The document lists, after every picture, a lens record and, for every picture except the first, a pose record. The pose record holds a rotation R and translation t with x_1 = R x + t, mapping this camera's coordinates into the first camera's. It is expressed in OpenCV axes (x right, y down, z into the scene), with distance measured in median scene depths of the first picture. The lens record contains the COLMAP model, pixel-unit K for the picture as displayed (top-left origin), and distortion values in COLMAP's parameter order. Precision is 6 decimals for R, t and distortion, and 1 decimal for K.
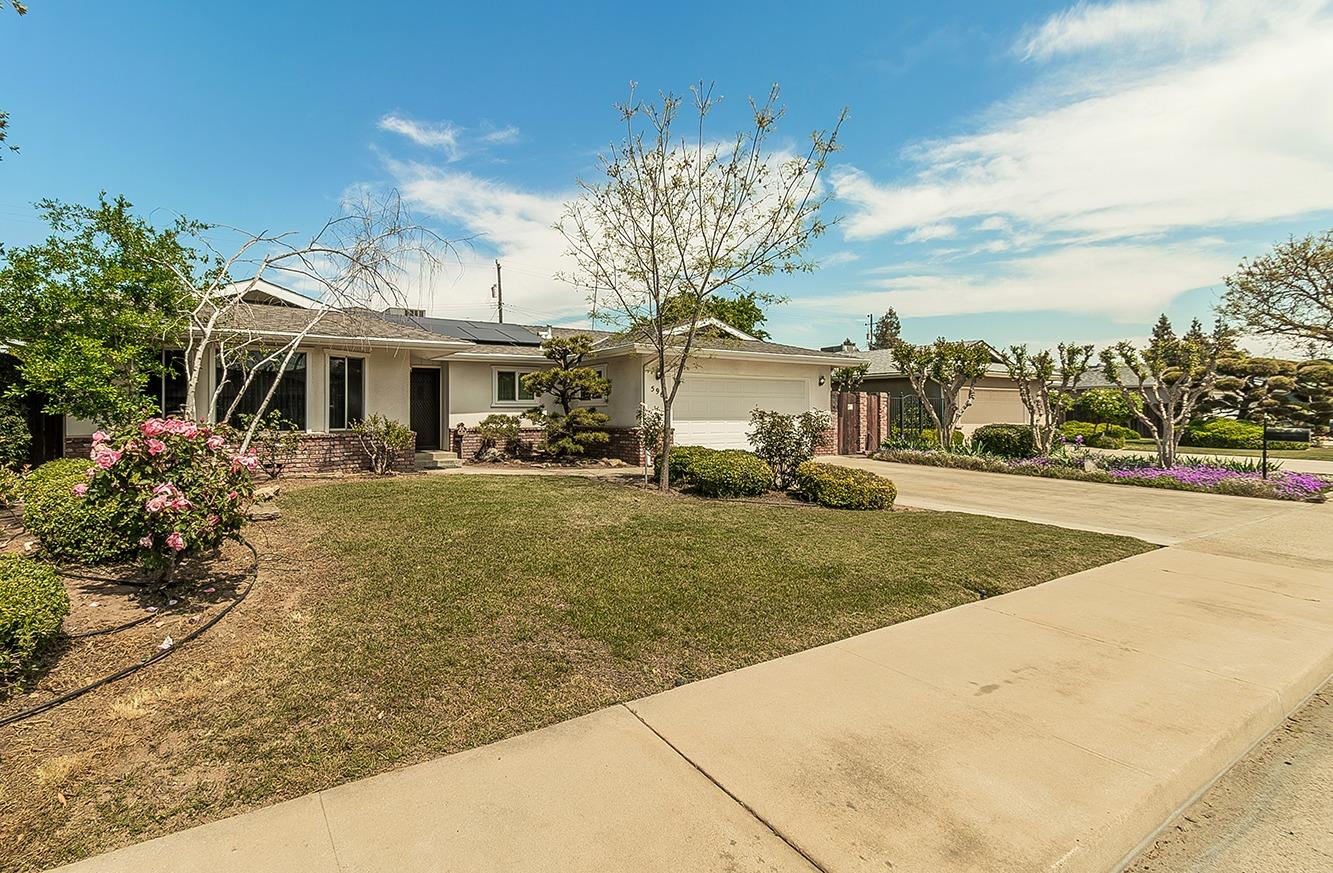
lens RADIAL K [[604.2, 0, 665.1], [0, 604.2, 418.2], [0, 0, 1]] dist [0.000487, -0.000187]
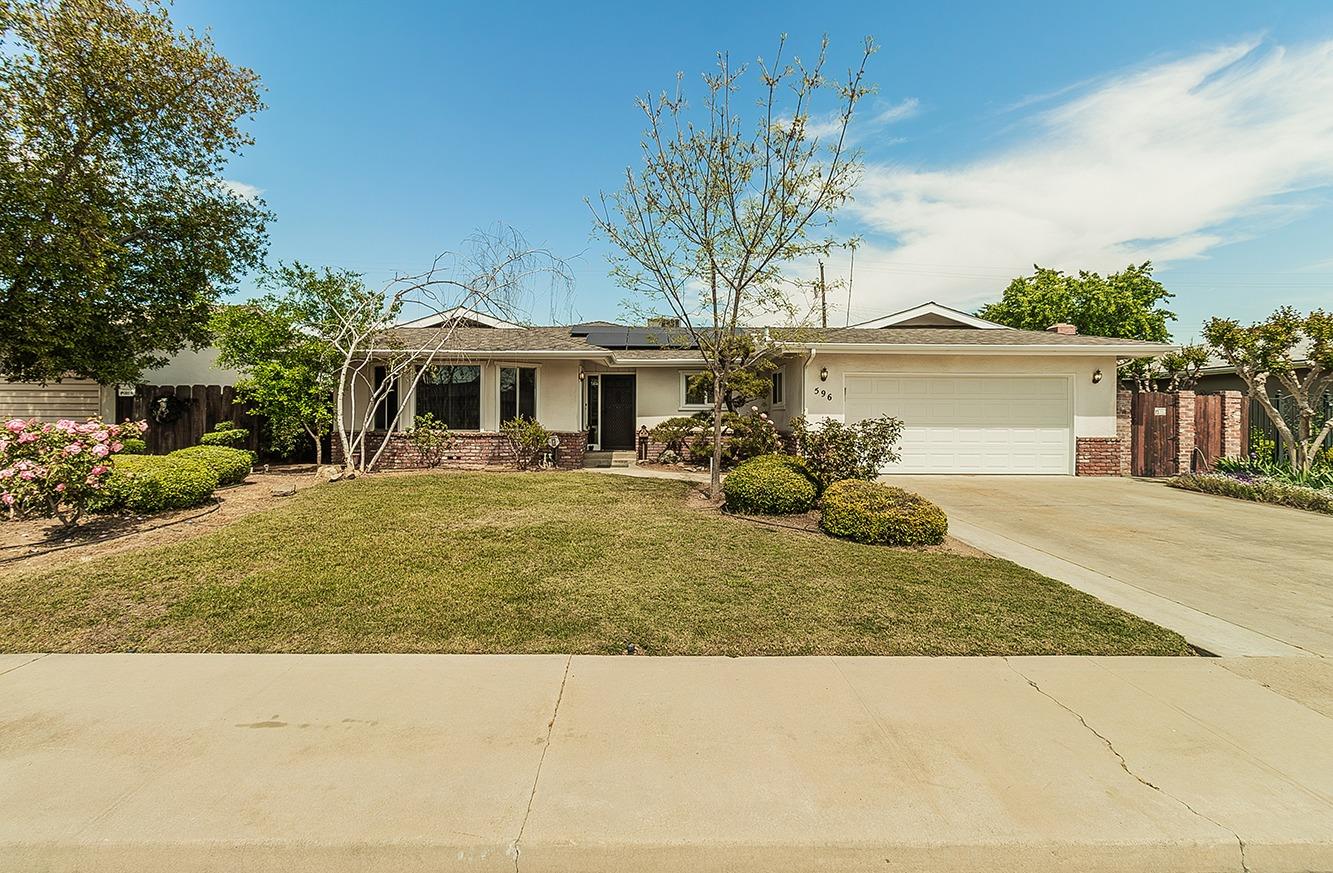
lens RADIAL K [[618.0, 0, 660.1], [0, 618.0, 433.4], [0, 0, 1]] dist [-0.001025, -0.000101]
pose [[0.862515, 0.022304, -0.505540, 0.229899], [-0.011840, 0.999644, 0.023904, -0.004150], [0.505893, -0.014632, 0.862472, 0.074869]]
